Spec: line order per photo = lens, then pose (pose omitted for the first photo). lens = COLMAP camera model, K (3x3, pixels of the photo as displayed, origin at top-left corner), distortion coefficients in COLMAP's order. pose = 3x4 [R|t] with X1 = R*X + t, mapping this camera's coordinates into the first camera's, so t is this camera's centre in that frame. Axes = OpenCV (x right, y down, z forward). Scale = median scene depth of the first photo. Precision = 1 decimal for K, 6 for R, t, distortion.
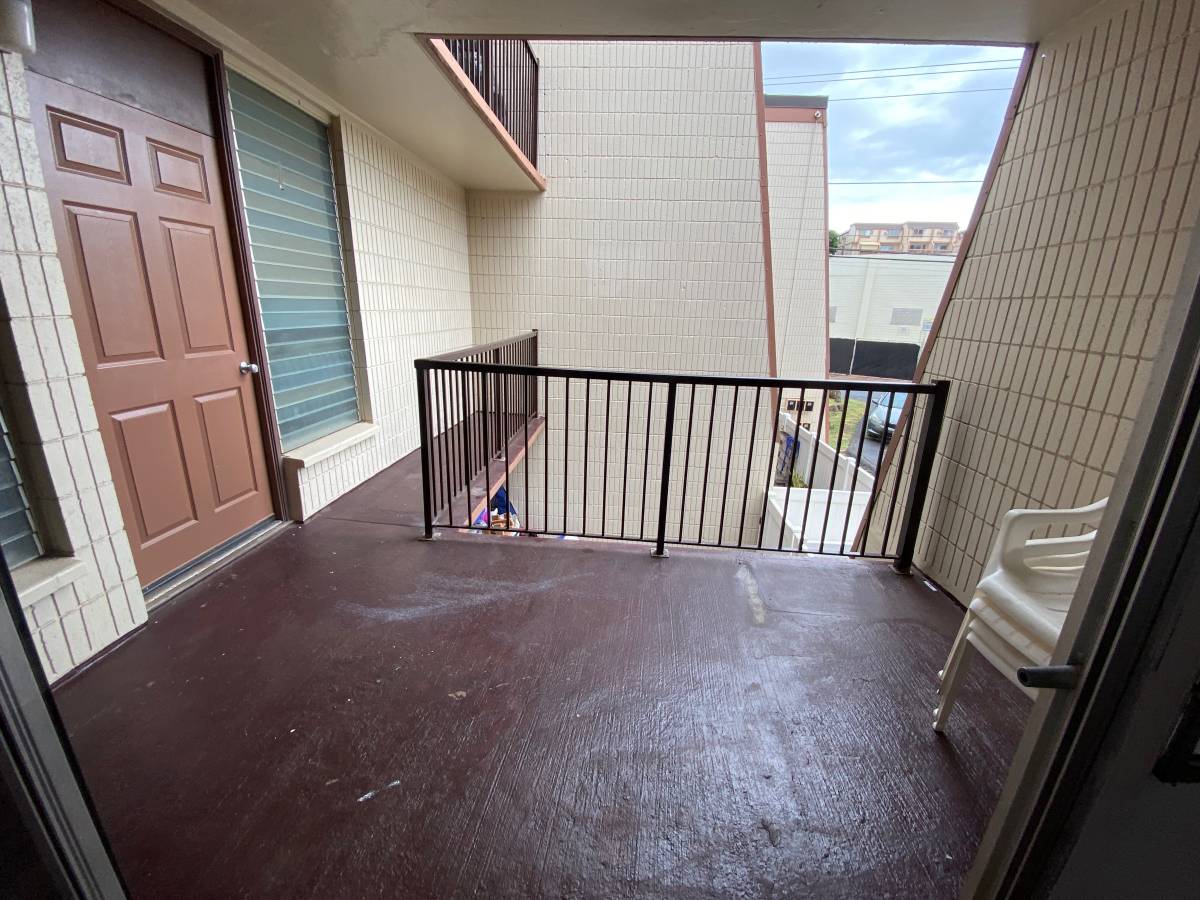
lens RADIAL K [[481.7, 0, 609.7], [0, 481.7, 446.2], [0, 0, 1]] dist [-0.000271, -0.010175]
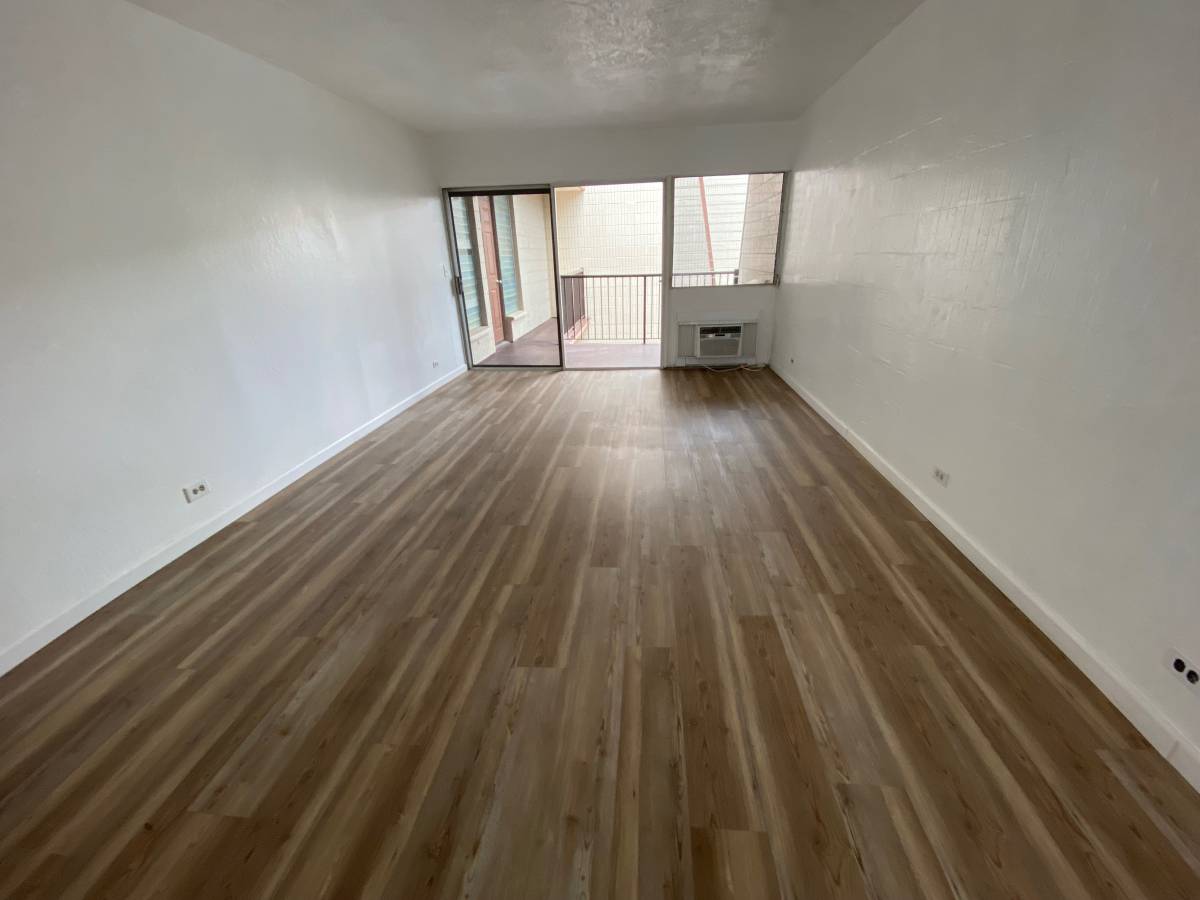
lens RADIAL K [[460.8, 0, 594.2], [0, 460.8, 446.5], [0, 0, 1]] dist [-0.000473, -0.000100]
pose [[0.994120, -0.036219, -0.102051, 0.066960], [0.047264, 0.993028, 0.107988, 0.507207], [0.097428, -0.112176, 0.988901, -1.670555]]
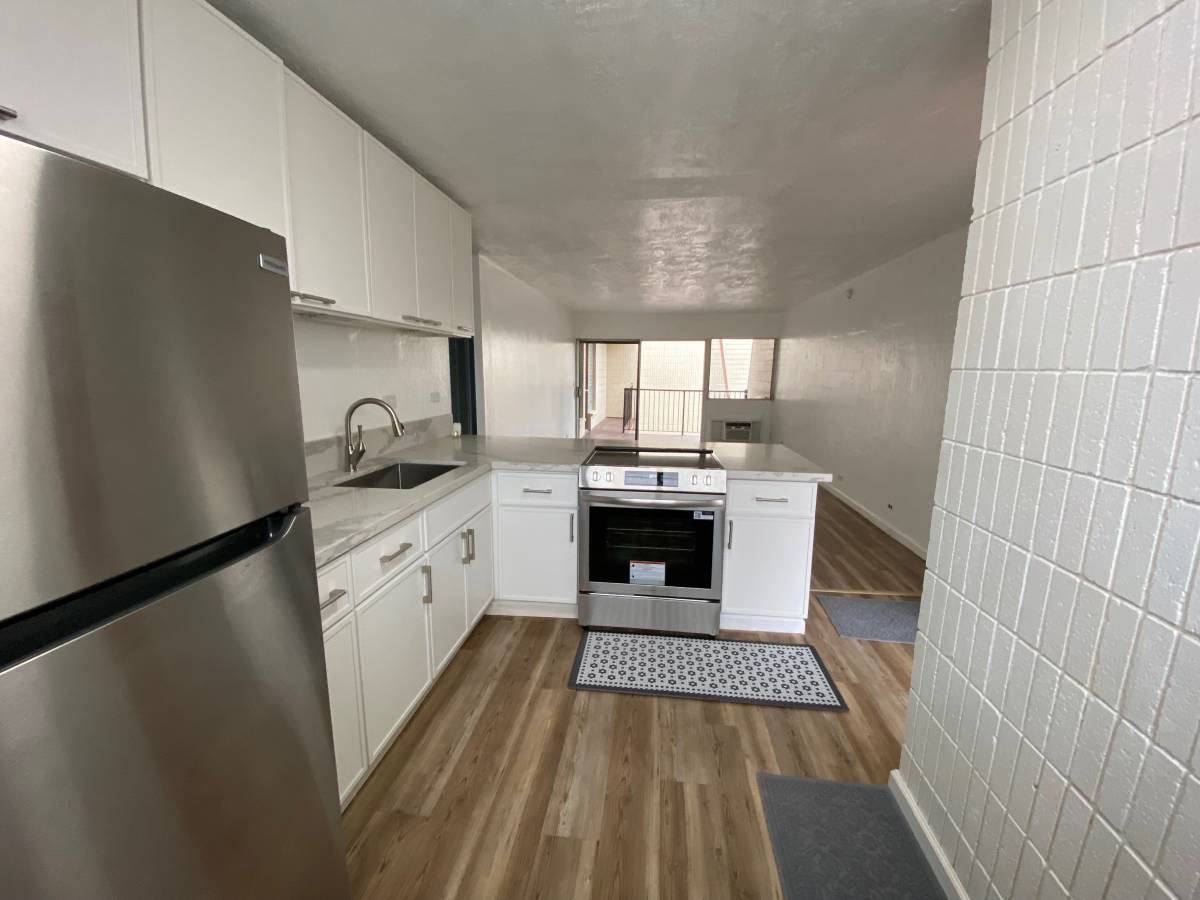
lens RADIAL K [[481.7, 0, 609.7], [0, 481.7, 446.2], [0, 0, 1]] dist [-0.000271, -0.010175]
pose [[0.998466, -0.019572, -0.051799, -0.396165], [0.013066, 0.992309, -0.123093, 0.876210], [0.053810, 0.122227, 0.991042, -3.295648]]
